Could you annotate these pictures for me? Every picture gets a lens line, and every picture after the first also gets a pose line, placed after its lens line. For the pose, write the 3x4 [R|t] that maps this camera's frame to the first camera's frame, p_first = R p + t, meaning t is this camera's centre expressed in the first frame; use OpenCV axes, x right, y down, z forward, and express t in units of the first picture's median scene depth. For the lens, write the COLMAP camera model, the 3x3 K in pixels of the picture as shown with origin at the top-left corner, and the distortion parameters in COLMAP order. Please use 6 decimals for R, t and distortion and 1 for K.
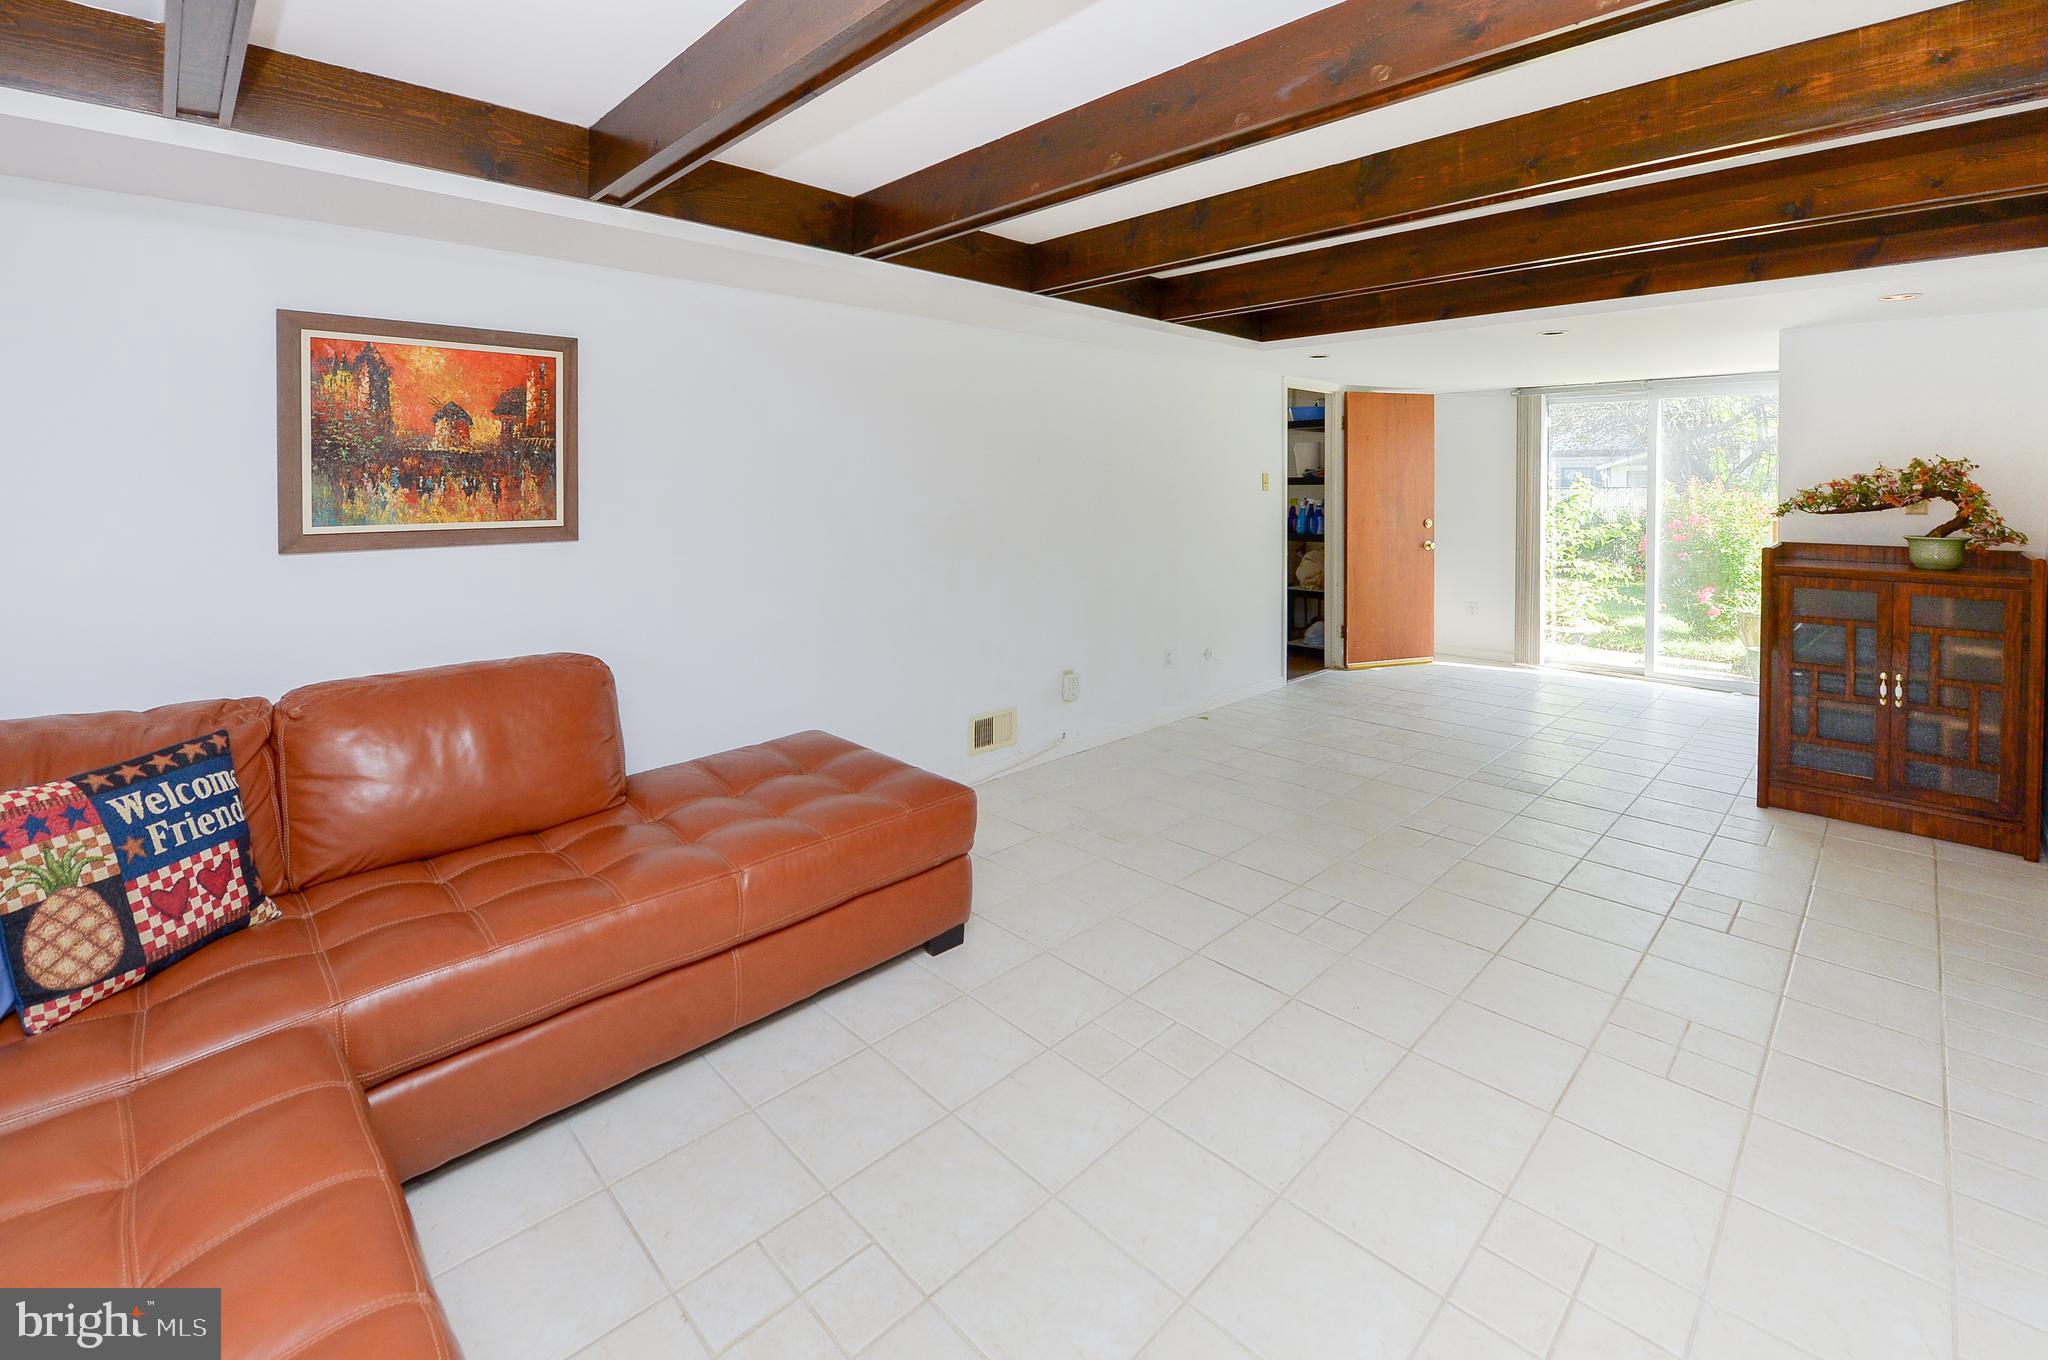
lens RADIAL K [[955.0, 0, 995.9], [0, 955.0, 499.6], [0, 0, 1]] dist [-0.020004, -0.000153]
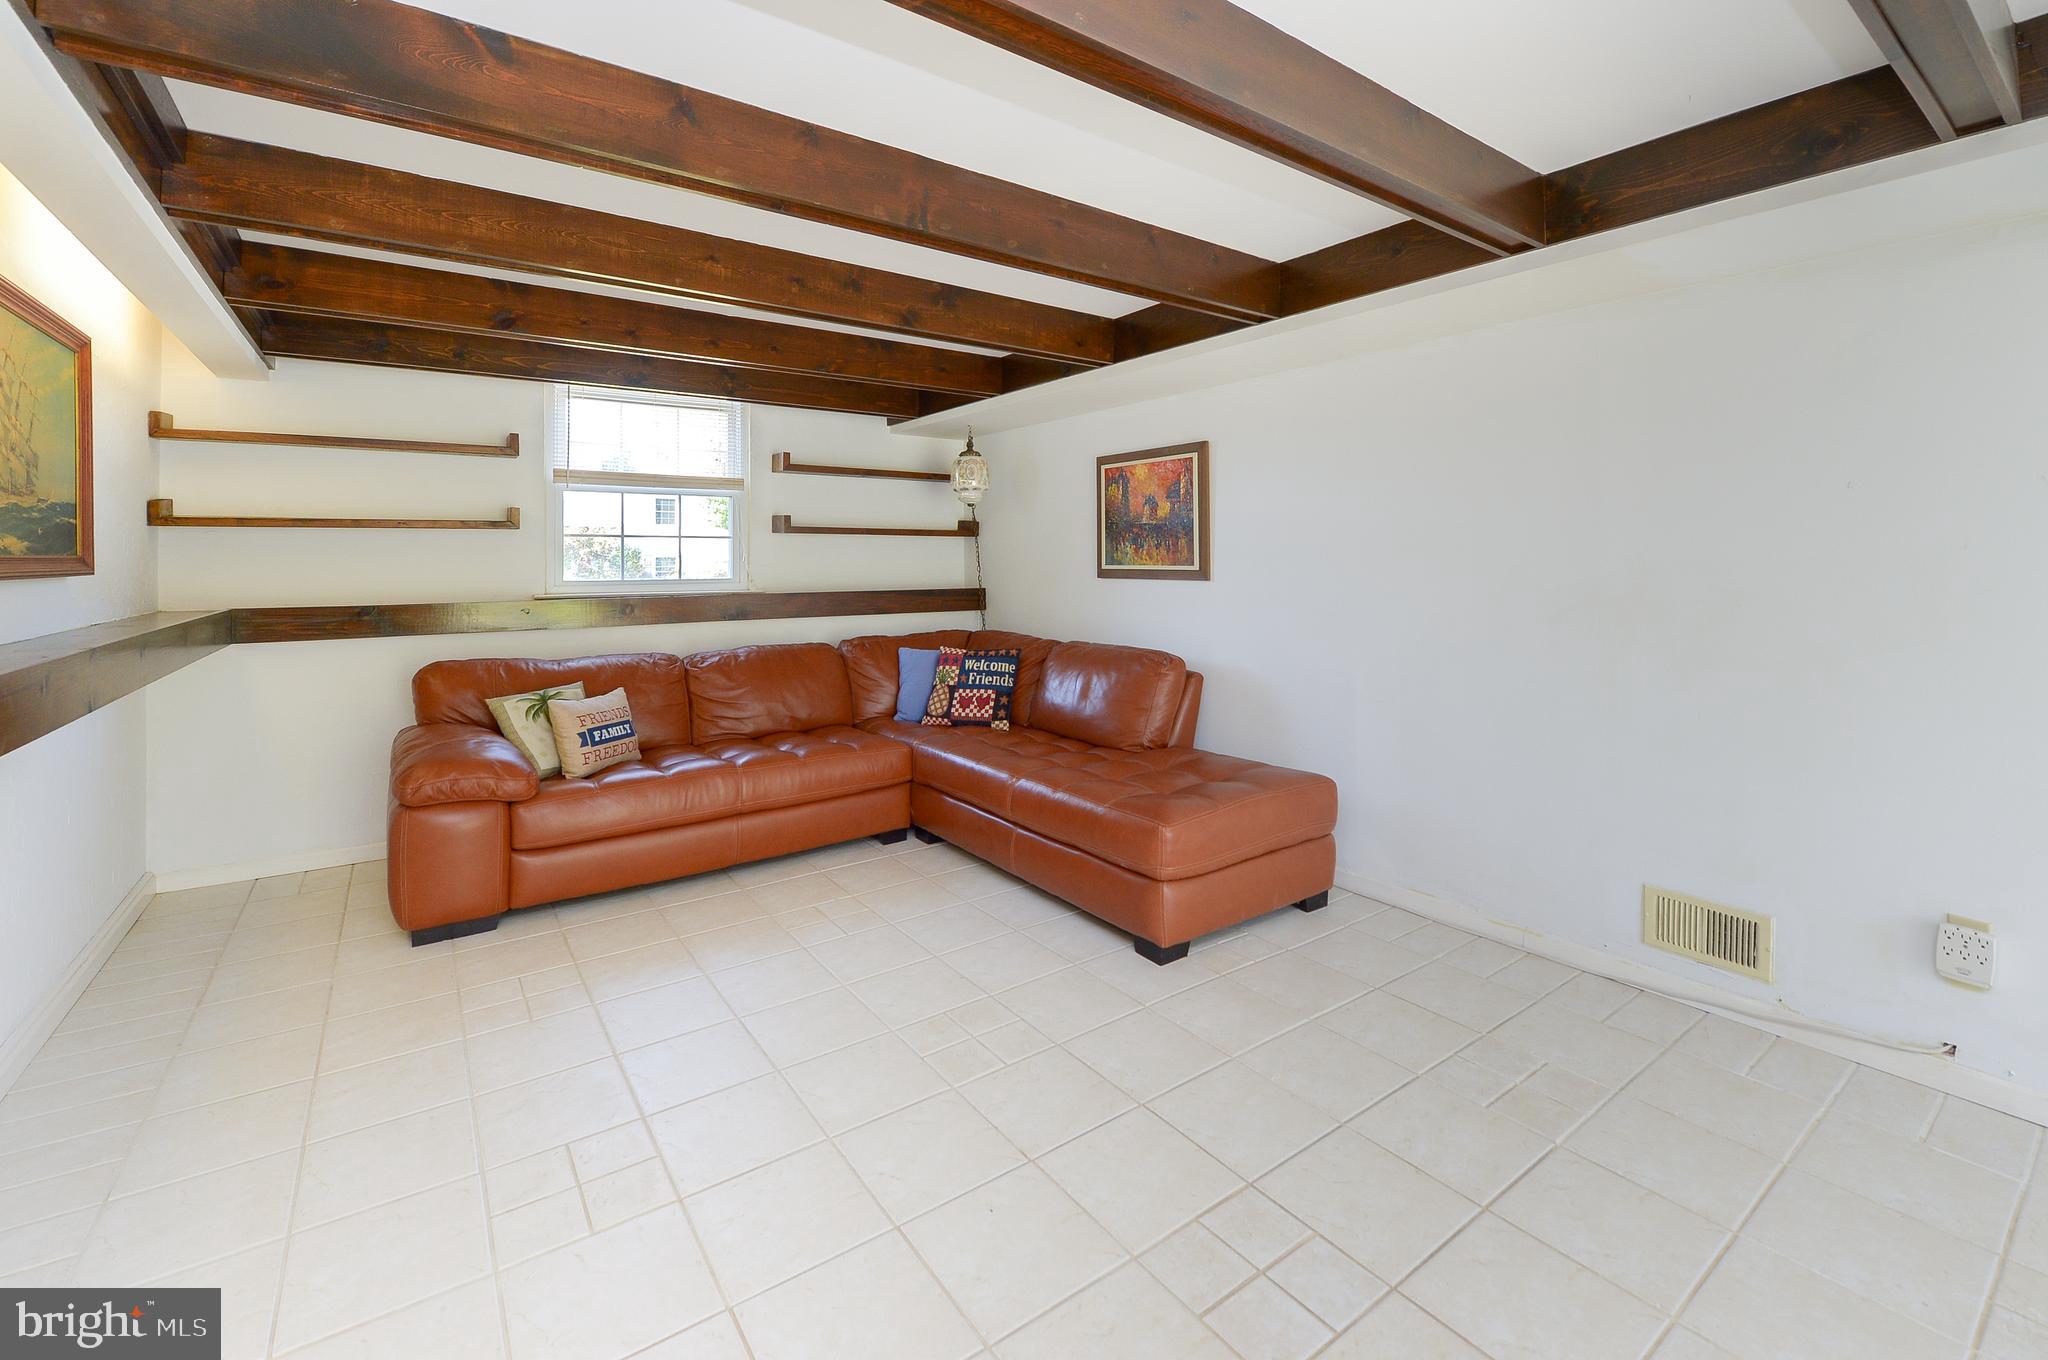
lens RADIAL K [[838.4, 0, 1022.0], [0, 838.4, 552.3], [0, 0, 1]] dist [-0.006723, -0.000096]
pose [[-0.156103, -0.002613, -0.987737, 0.970887], [-0.015561, 0.999879, -0.000186, 0.005135], [0.987618, 0.015341, -0.156125, 1.042185]]
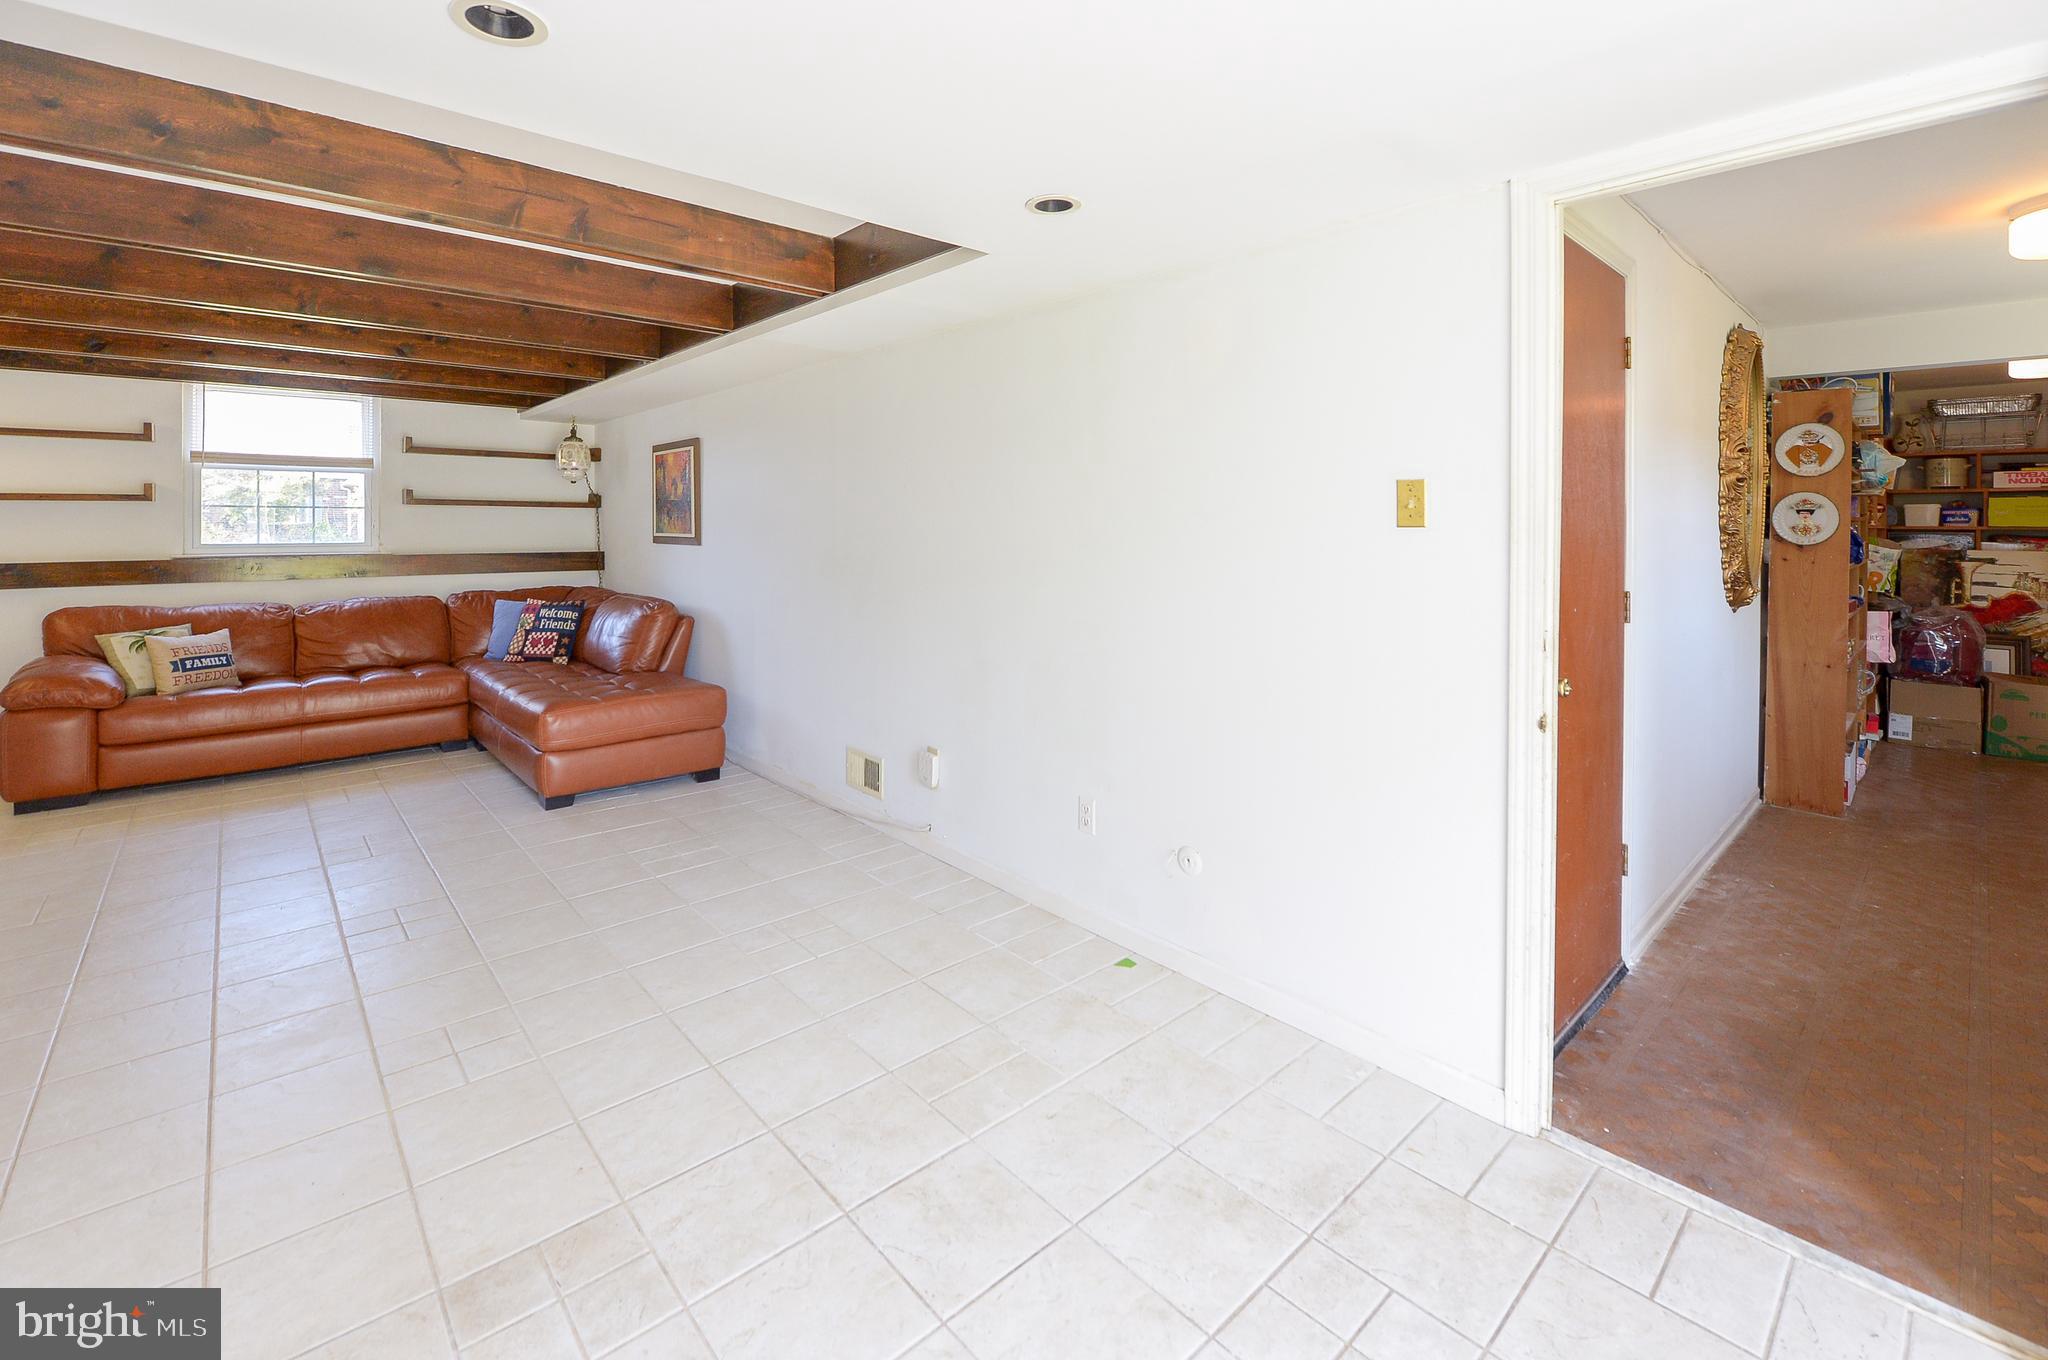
lens RADIAL K [[876.3, 0, 998.4], [0, 876.3, 529.5], [0, 0, 1]] dist [-0.019491, -0.000577]
pose [[-0.070765, 0.010736, -0.997435, 1.393025], [-0.021558, 0.999692, 0.012290, -0.025258], [0.997260, 0.022372, -0.070512, 1.933611]]
